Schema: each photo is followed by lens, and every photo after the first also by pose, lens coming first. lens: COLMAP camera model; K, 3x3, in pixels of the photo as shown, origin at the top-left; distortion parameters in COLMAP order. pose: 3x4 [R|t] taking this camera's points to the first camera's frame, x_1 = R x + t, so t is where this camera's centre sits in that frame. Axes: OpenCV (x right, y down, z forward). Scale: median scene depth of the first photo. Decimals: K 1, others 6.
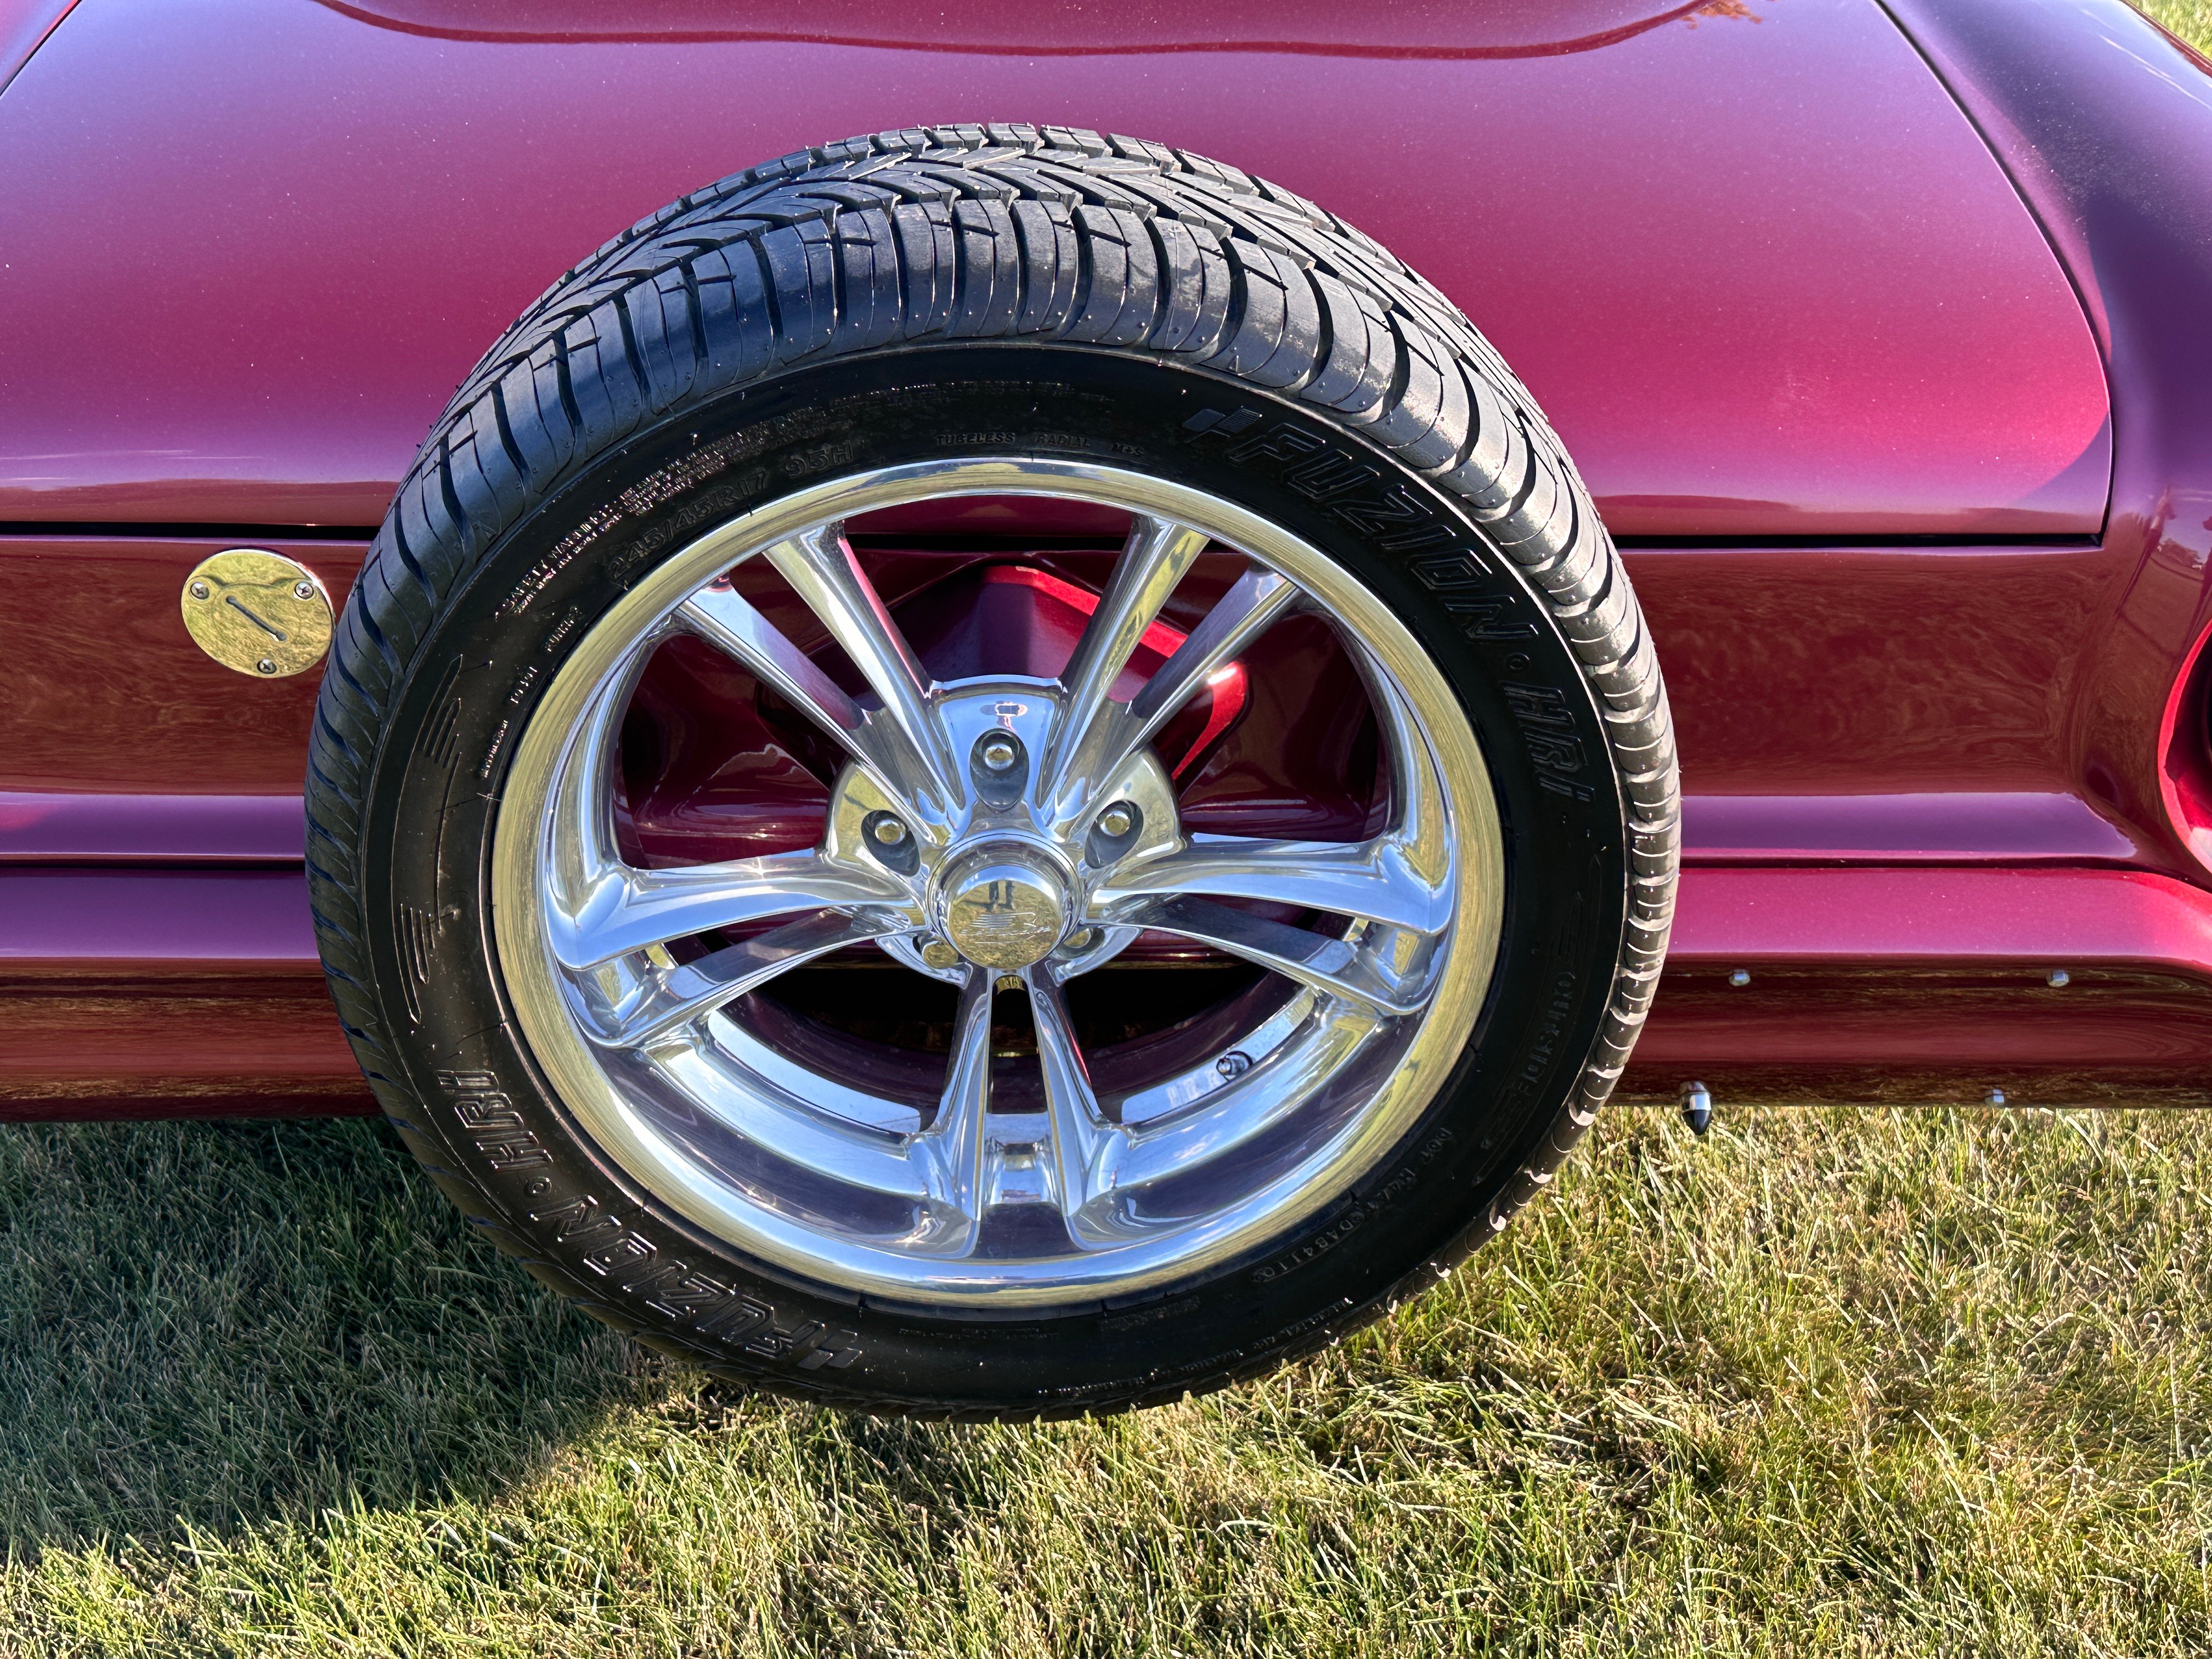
lens RADIAL K [[2554.7, 0, 1116.5], [0, 2554.7, 830.4], [0, 0, 1]] dist [0.057358, 0.000000]
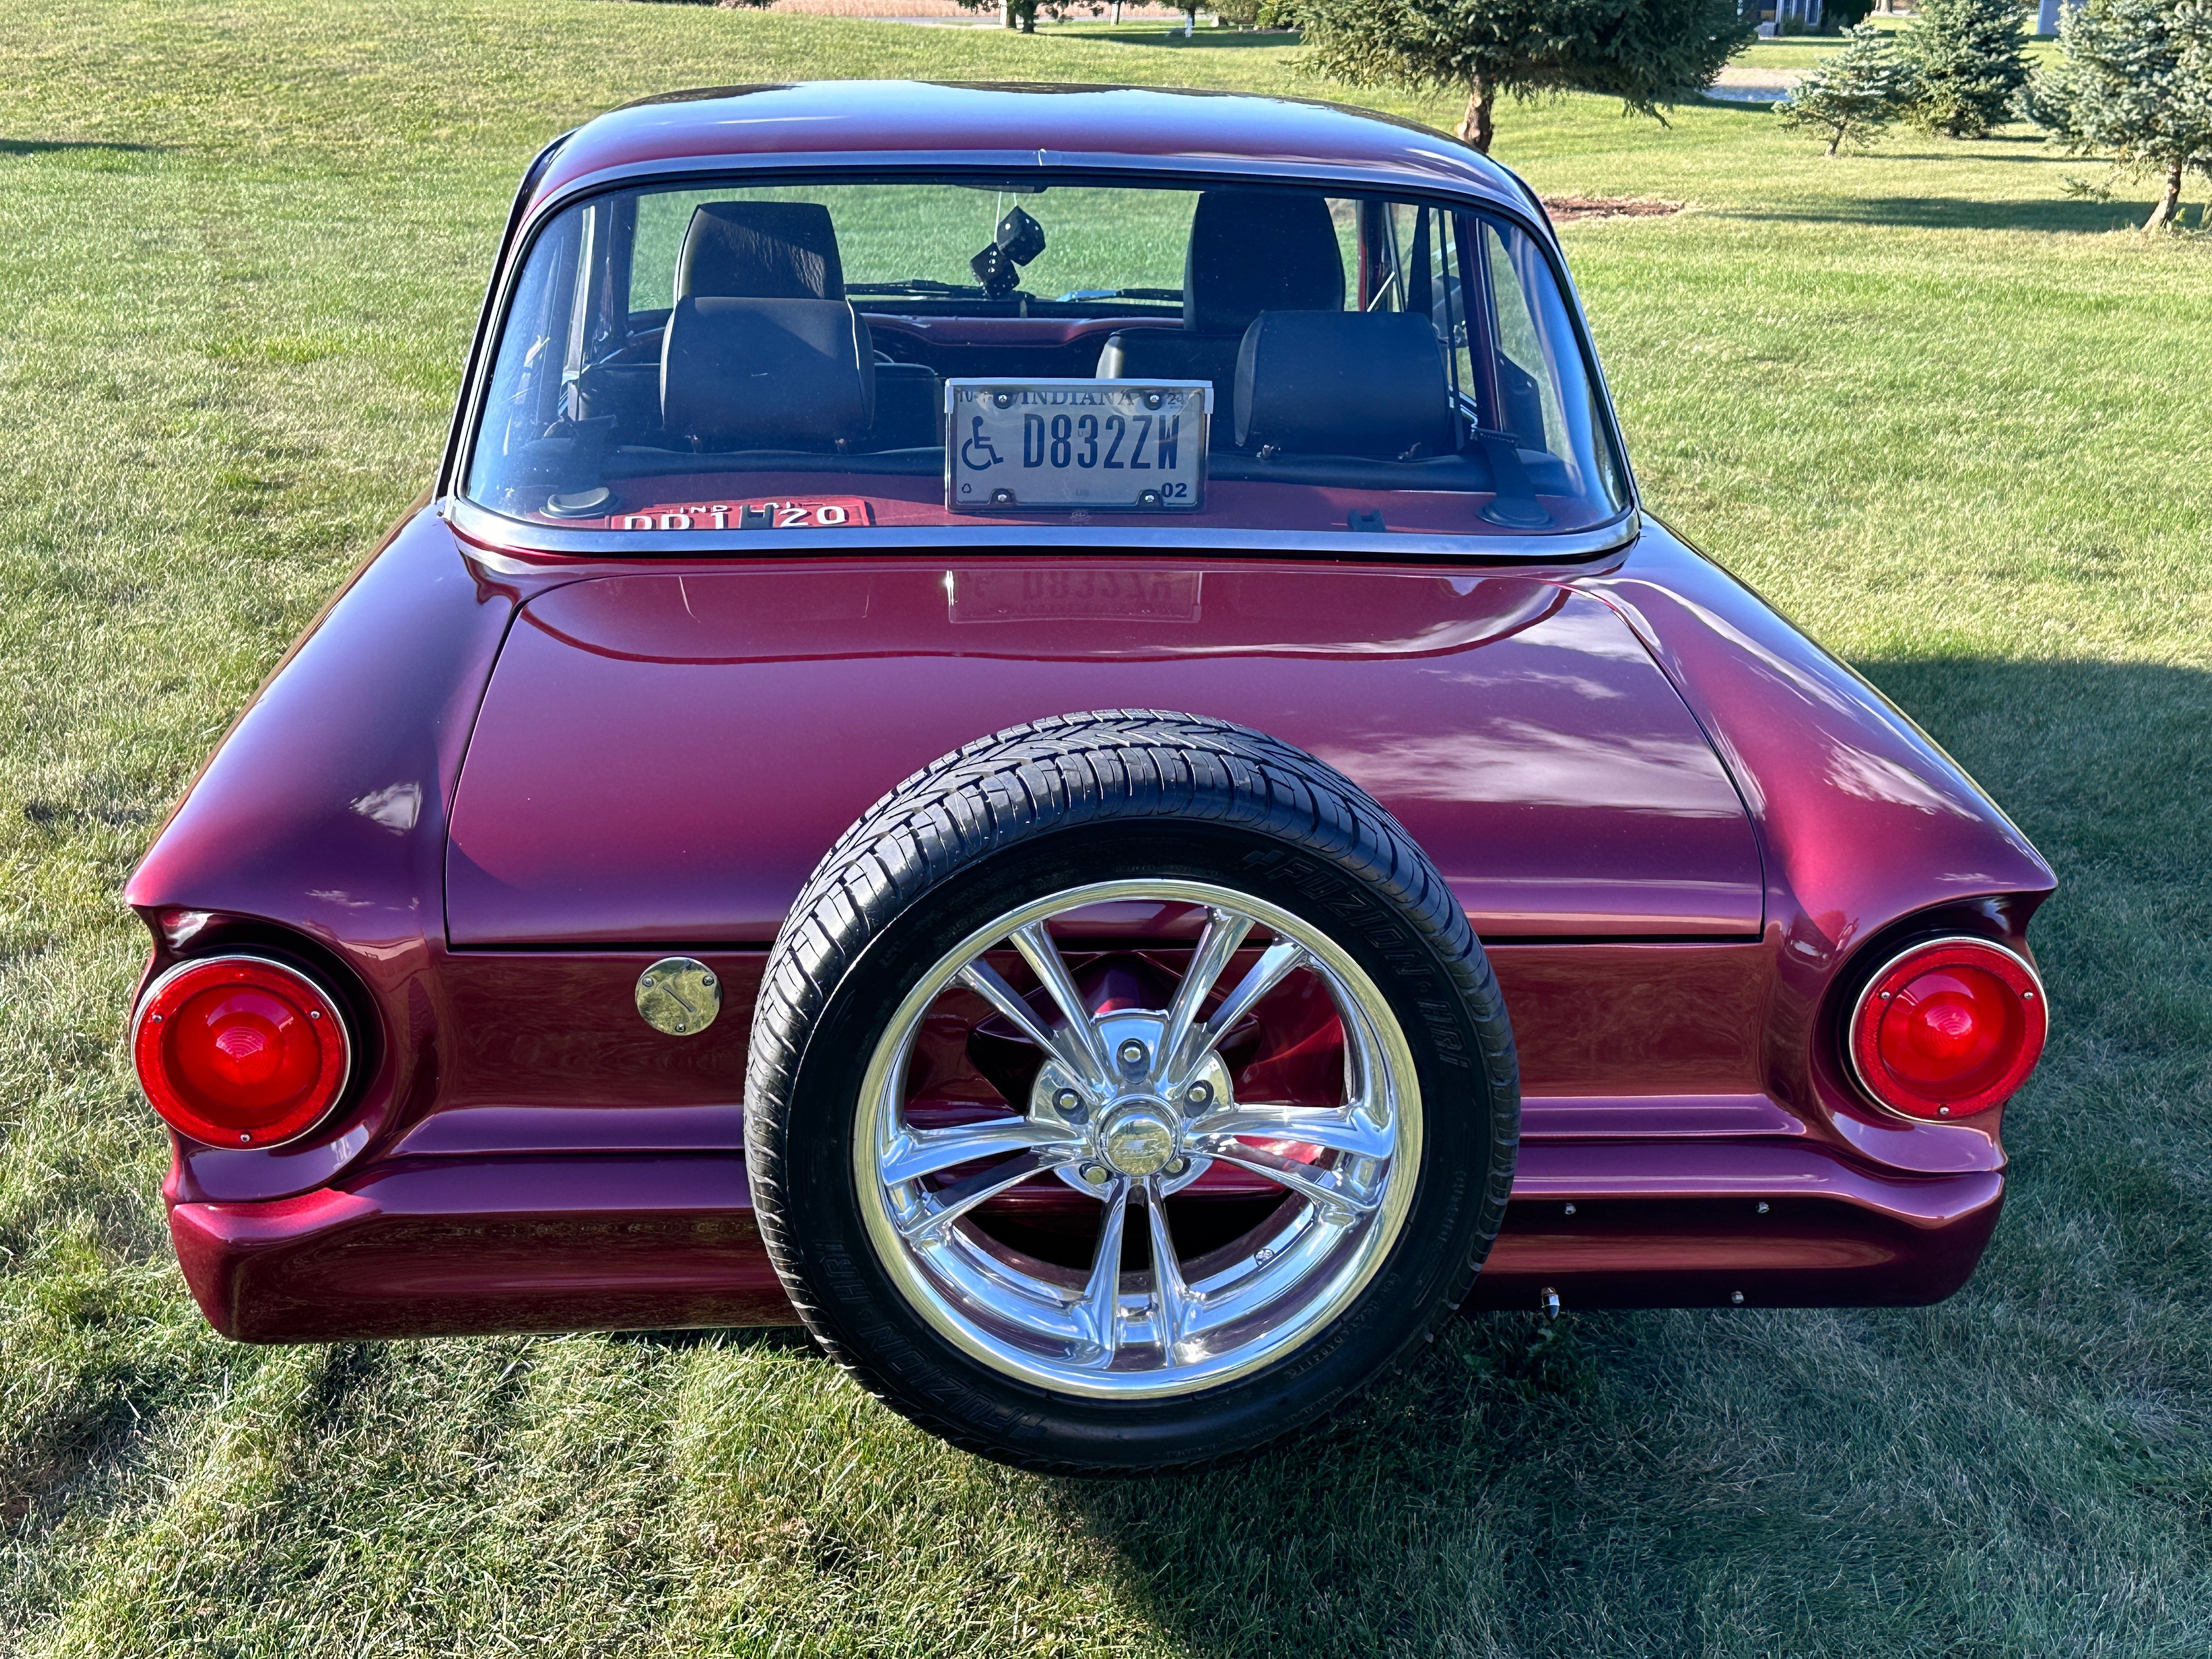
lens RADIAL K [[2554.7, 0, 1097.6], [0, 2554.7, 825.6], [0, 0, 1]] dist [0.057358, 0.000000]
pose [[0.999443, -0.013184, 0.030659, -0.111007], [0.019471, 0.976454, -0.214847, 0.177359], [-0.027104, 0.215325, 0.976166, -0.682555]]
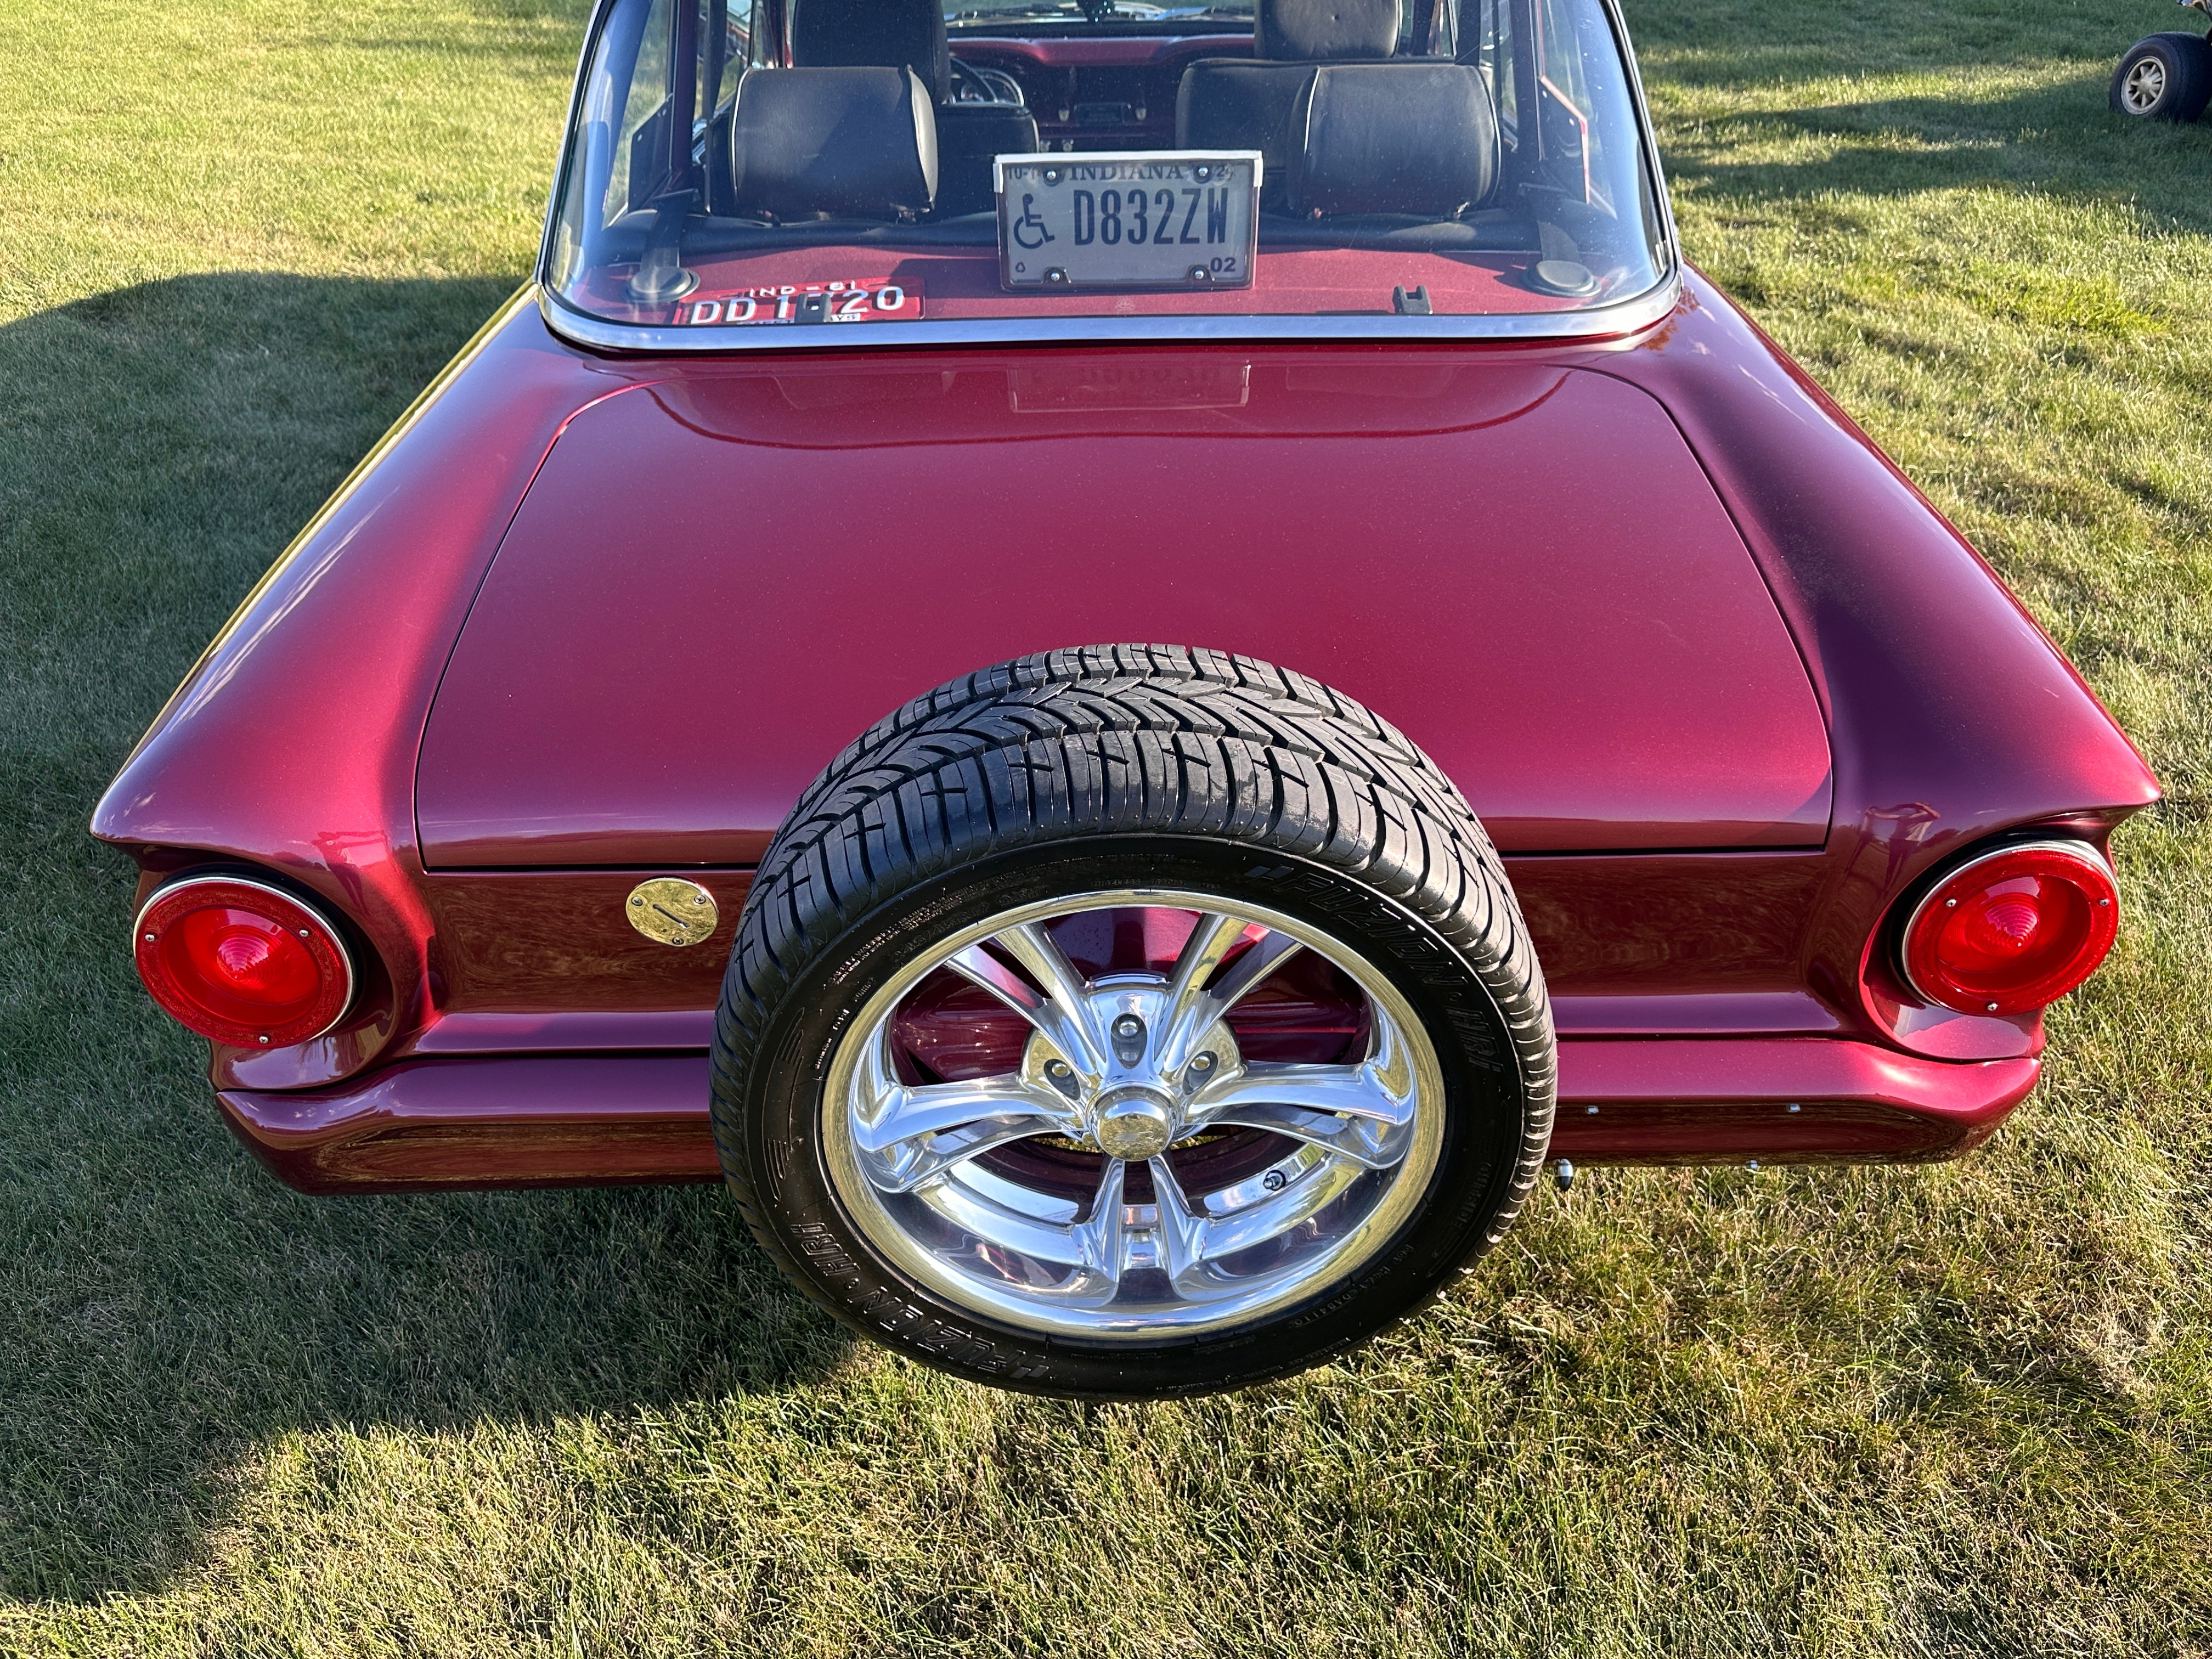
lens RADIAL K [[1616.5, 0, 1115.1], [0, 1616.5, 822.4], [0, 0, 1]] dist [0.041888, -0.056542]
pose [[0.999188, -0.012676, -0.038235, -0.012820], [0.014970, 0.998067, 0.060324, -0.201940], [0.037397, -0.060848, 0.997446, -0.008212]]
